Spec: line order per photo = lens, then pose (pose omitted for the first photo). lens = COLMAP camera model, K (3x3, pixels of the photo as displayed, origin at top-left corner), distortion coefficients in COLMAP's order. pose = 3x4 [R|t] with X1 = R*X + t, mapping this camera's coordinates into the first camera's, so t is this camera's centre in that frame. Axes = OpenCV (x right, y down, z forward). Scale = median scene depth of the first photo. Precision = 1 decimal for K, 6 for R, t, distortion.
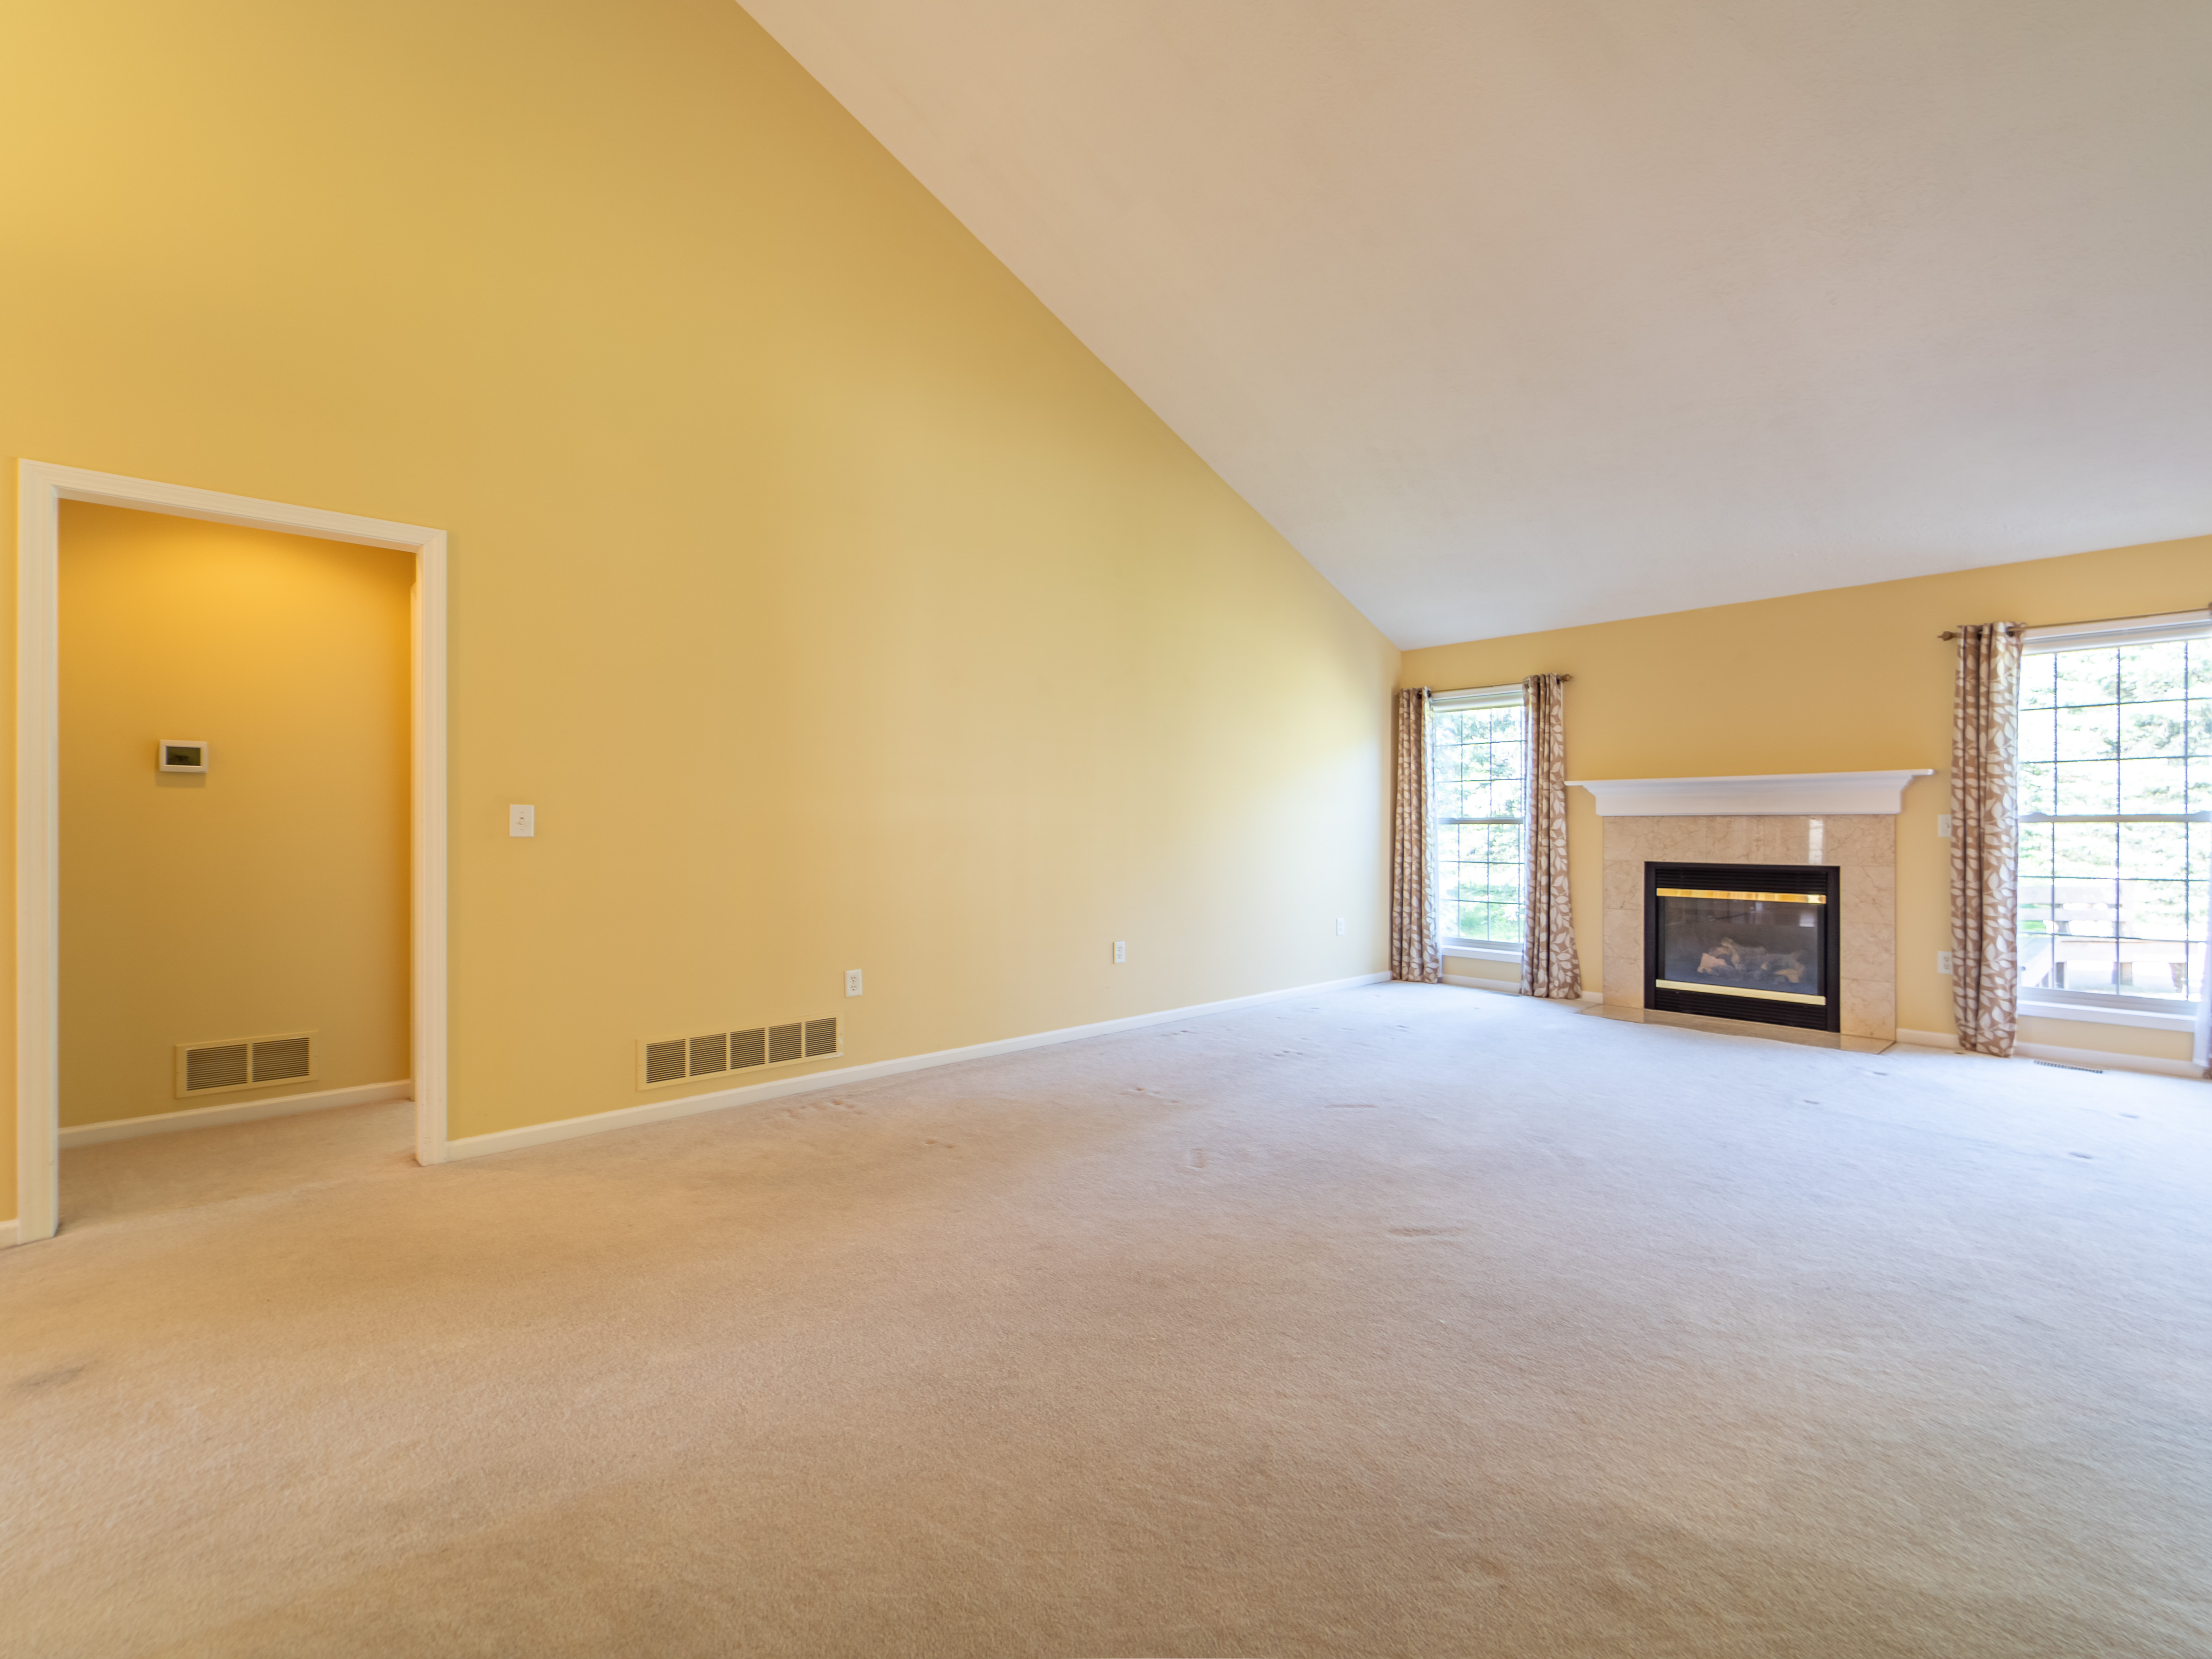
lens RADIAL K [[1003.4, 0, 1241.6], [0, 1003.4, 829.1], [0, 0, 1]] dist [-0.000736, -0.000425]
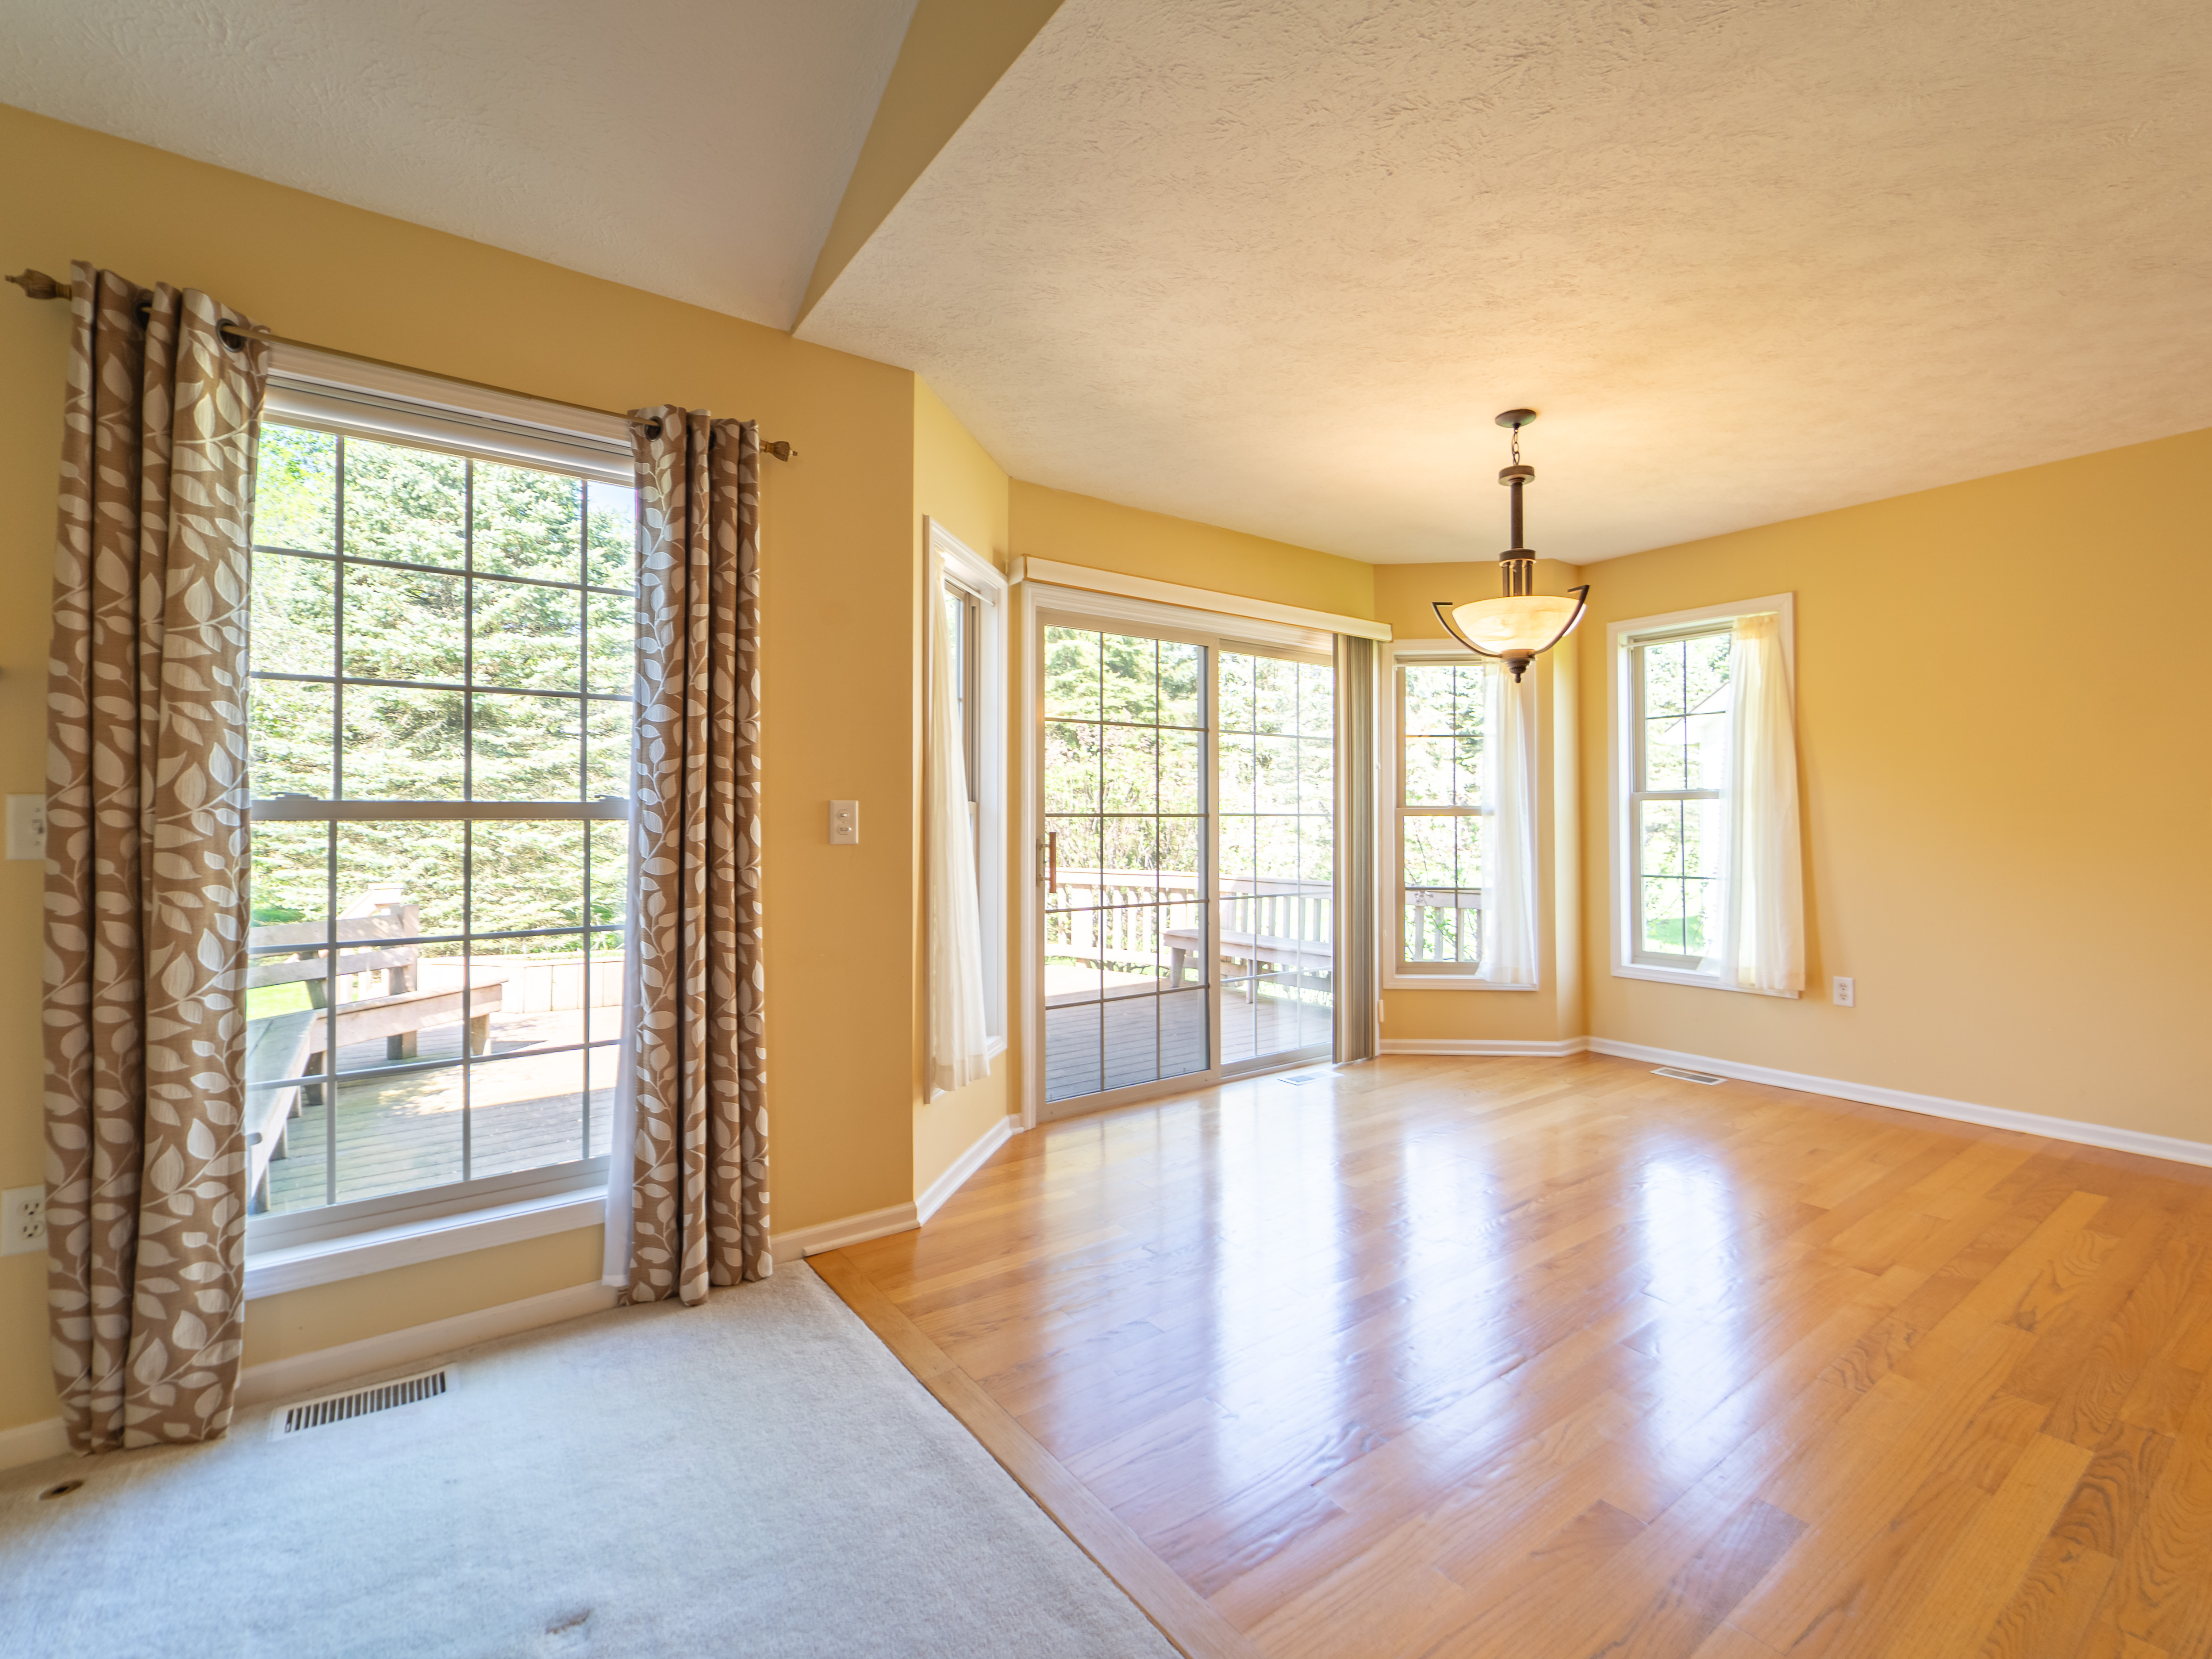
lens RADIAL K [[975.7, 0, 1098.1], [0, 975.7, 810.4], [0, 0, 1]] dist [-0.000657, -0.000258]
pose [[0.193644, 0.012516, 0.980992, 0.455080], [0.004440, 0.999897, -0.013633, -0.003216], [-0.981062, 0.006995, 0.193568, 0.587857]]
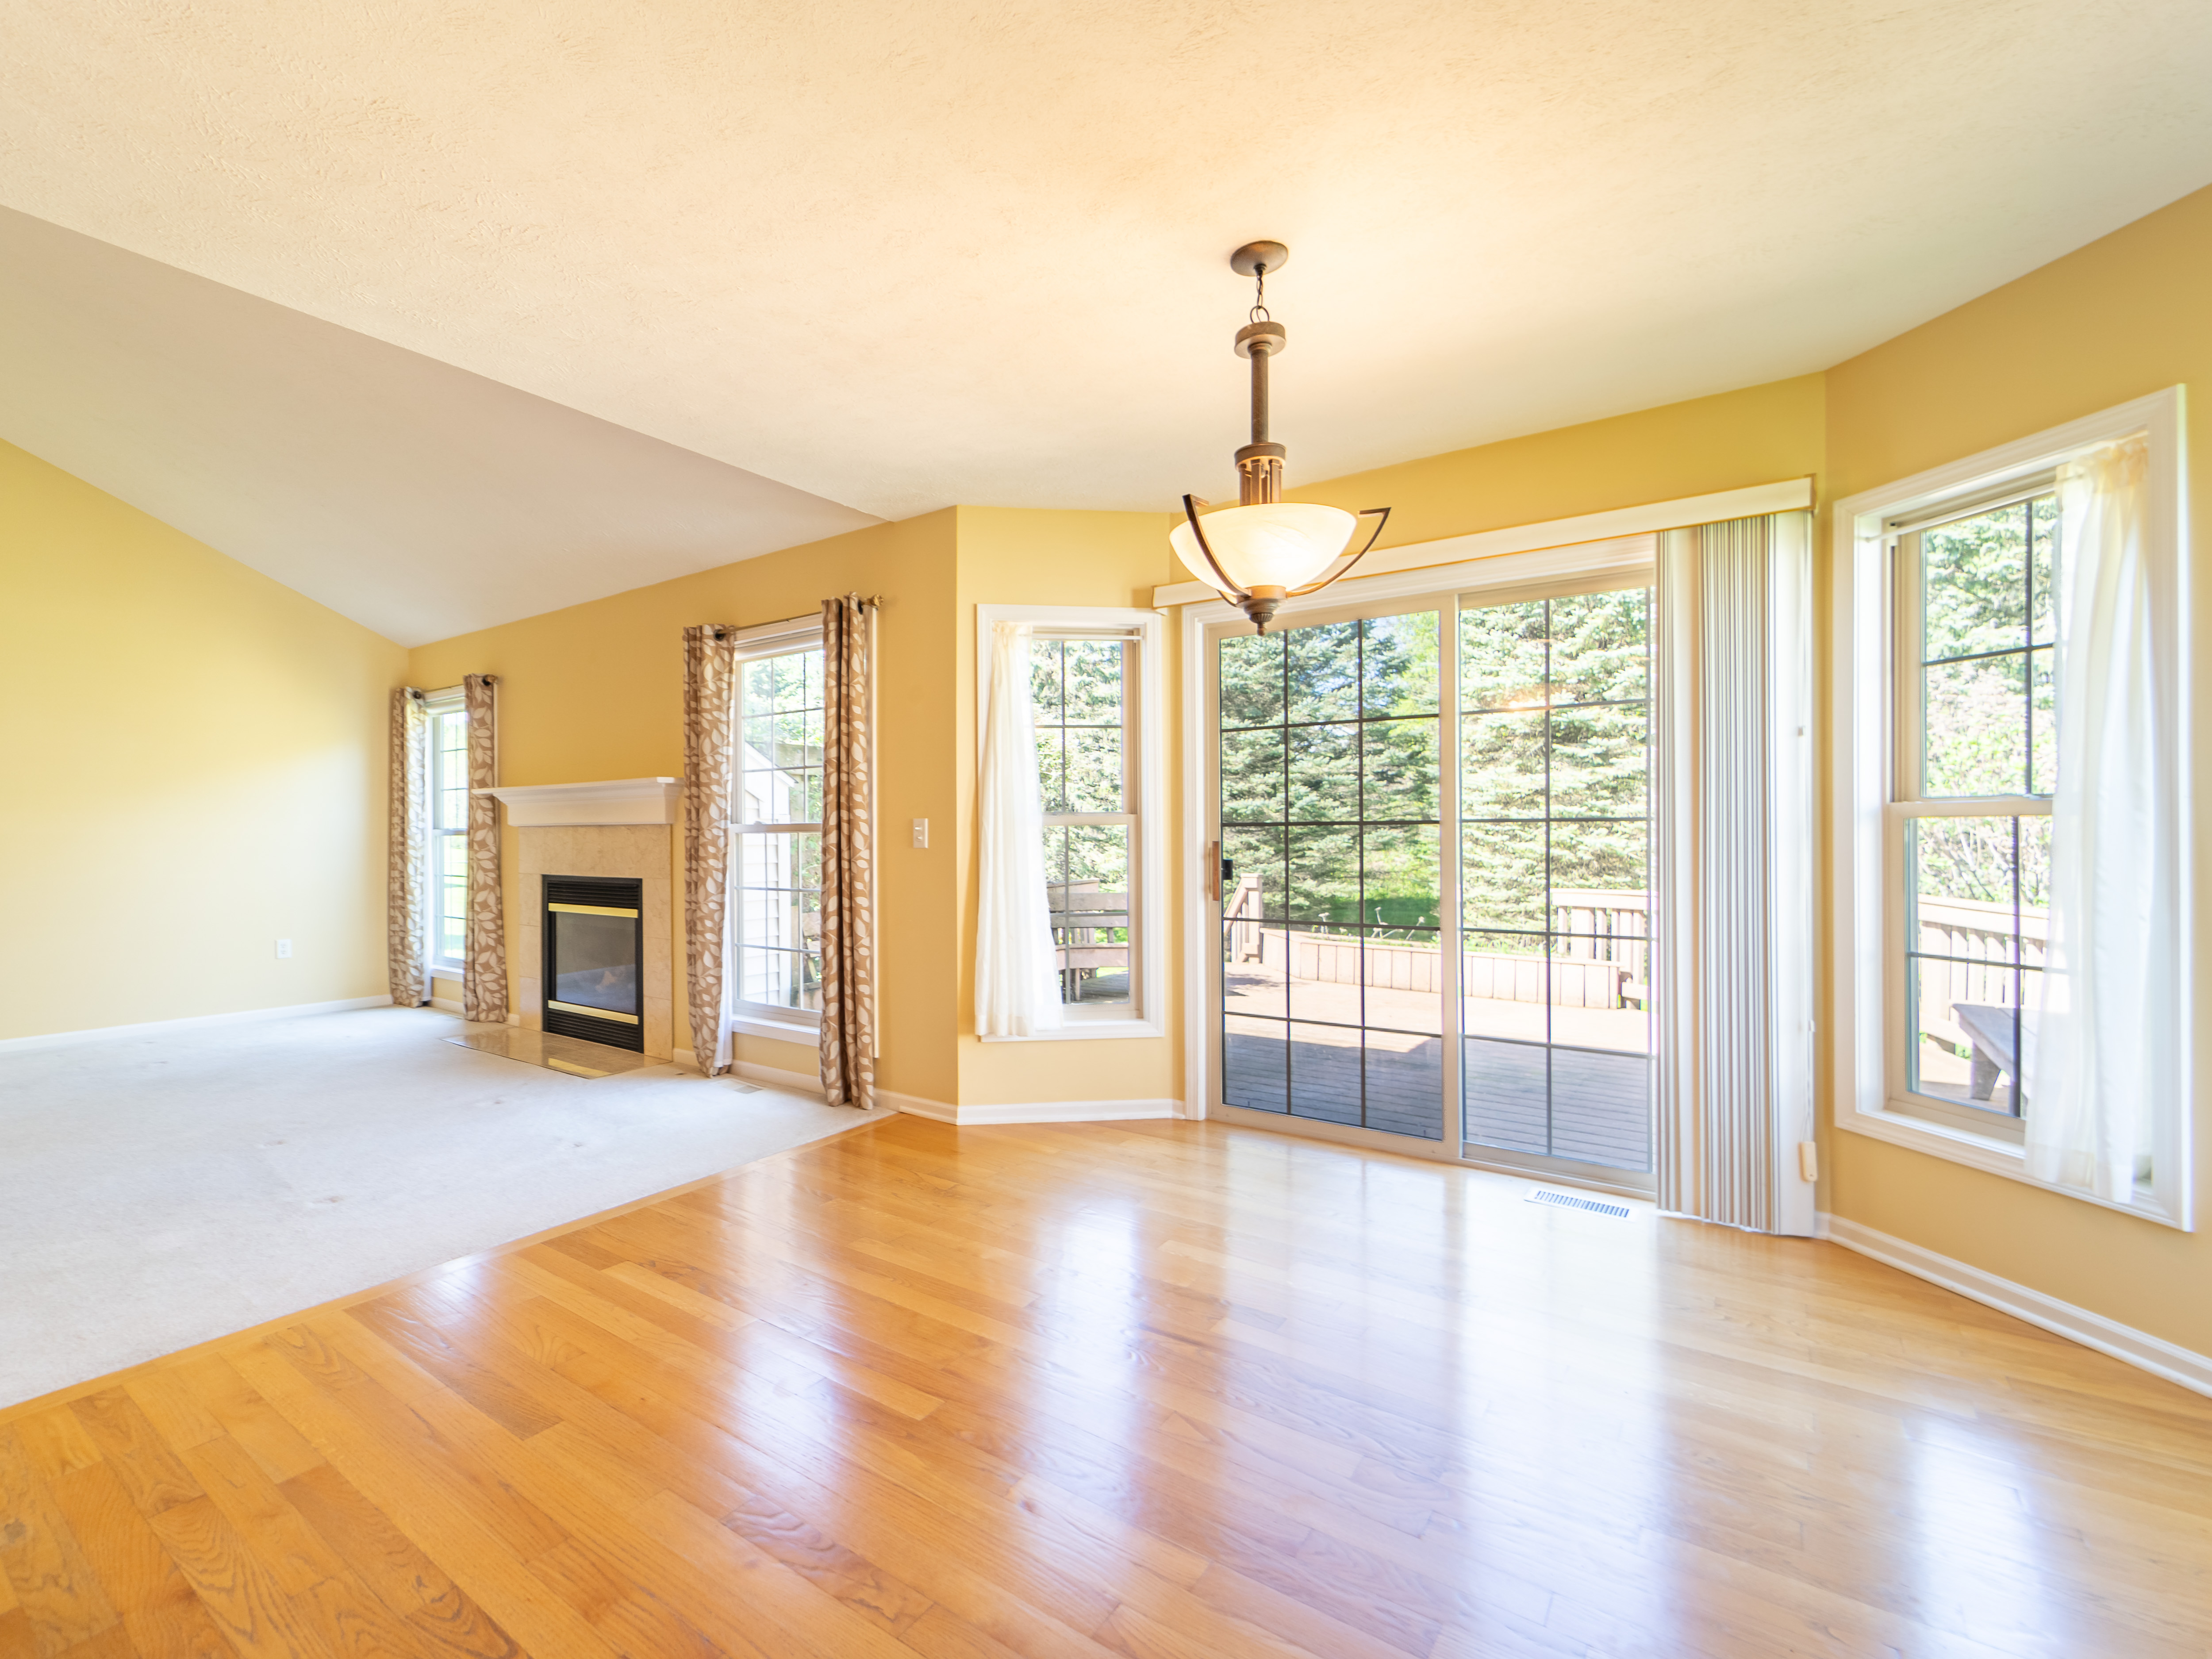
lens RADIAL K [[974.9, 0, 1106.0], [0, 974.9, 829.5], [0, 0, 1]] dist [-0.001800, -0.000143]
pose [[0.989086, -0.005559, 0.147235, 0.984997], [0.006498, 0.999962, -0.005897, -0.001711], [-0.147196, 0.006789, 0.989084, 0.019602]]
